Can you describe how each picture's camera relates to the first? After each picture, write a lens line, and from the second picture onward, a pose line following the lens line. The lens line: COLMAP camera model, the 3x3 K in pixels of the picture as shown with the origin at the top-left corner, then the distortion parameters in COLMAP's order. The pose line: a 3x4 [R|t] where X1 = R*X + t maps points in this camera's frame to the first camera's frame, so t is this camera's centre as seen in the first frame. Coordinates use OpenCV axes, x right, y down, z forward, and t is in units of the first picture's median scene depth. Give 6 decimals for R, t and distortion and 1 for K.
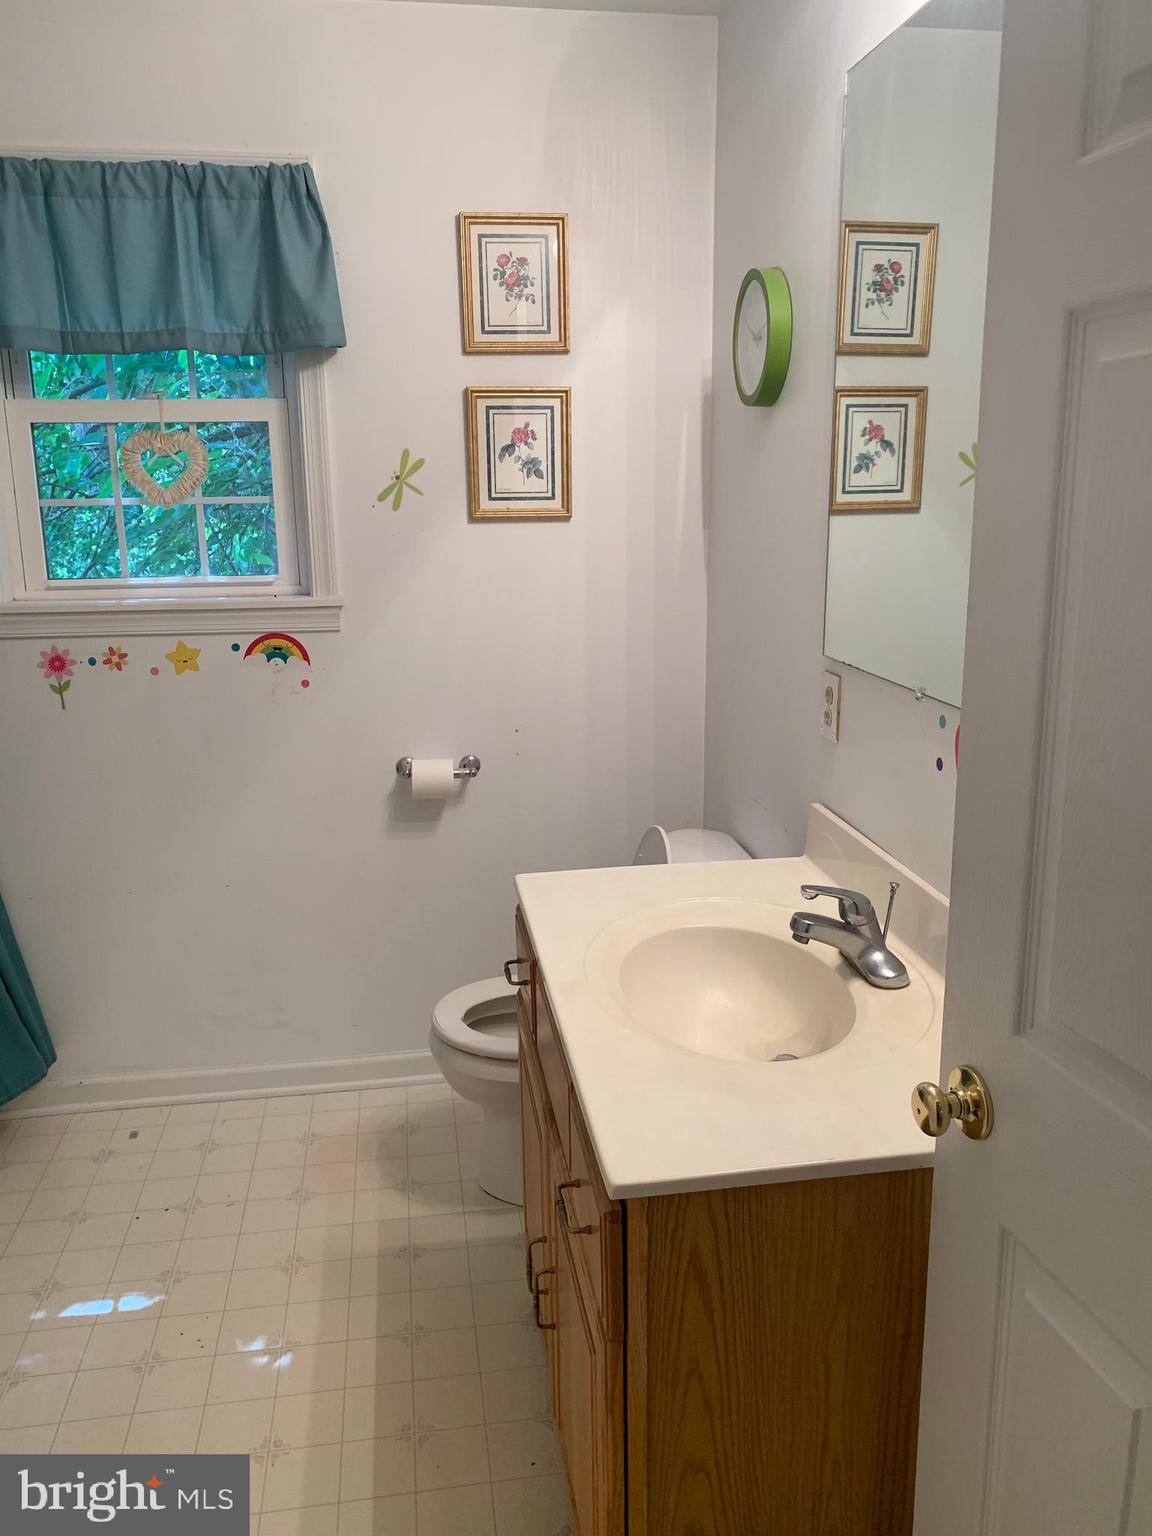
lens RADIAL K [[1168.5, 0, 575.8], [0, 1168.5, 769.0], [0, 0, 1]] dist [0.019898, -0.027669]
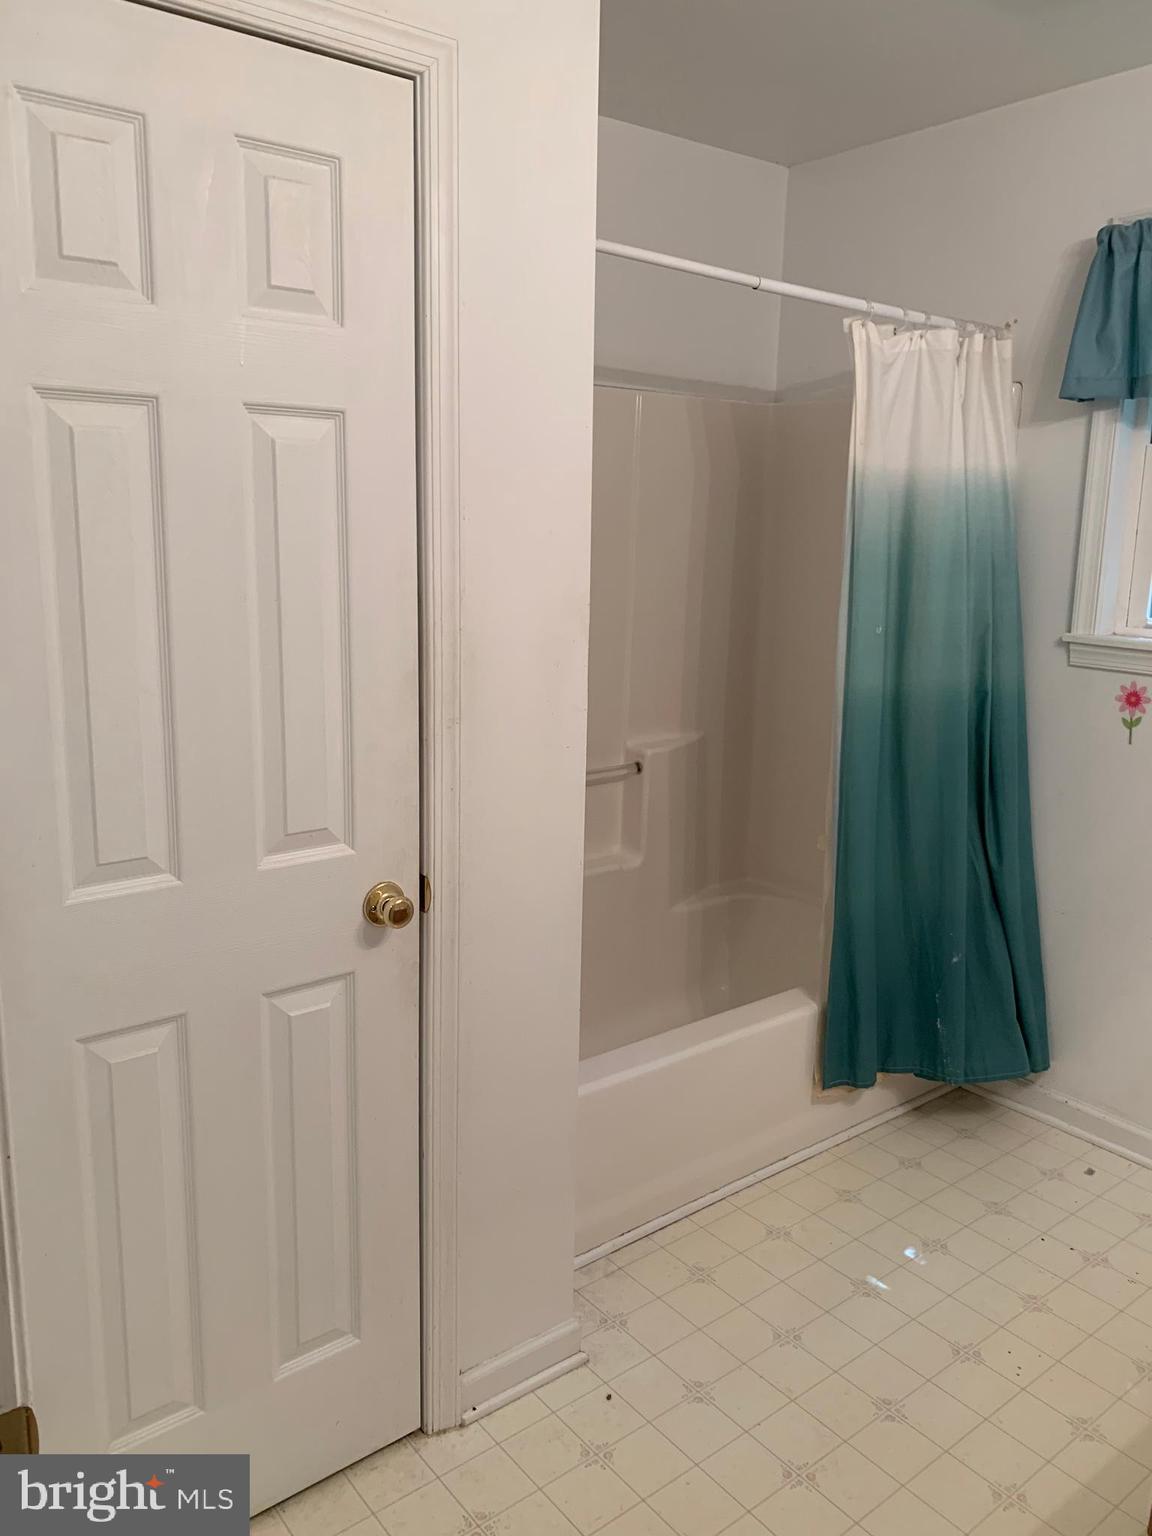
lens RADIAL K [[1168.5, 0, 575.0], [0, 1168.5, 767.5], [0, 0, 1]] dist [0.019898, -0.027669]
pose [[0.489761, 0.201661, -0.848214, 0.200798], [-0.232750, 0.967816, 0.095706, -0.016353], [0.840215, 0.150549, 0.520935, 0.062599]]
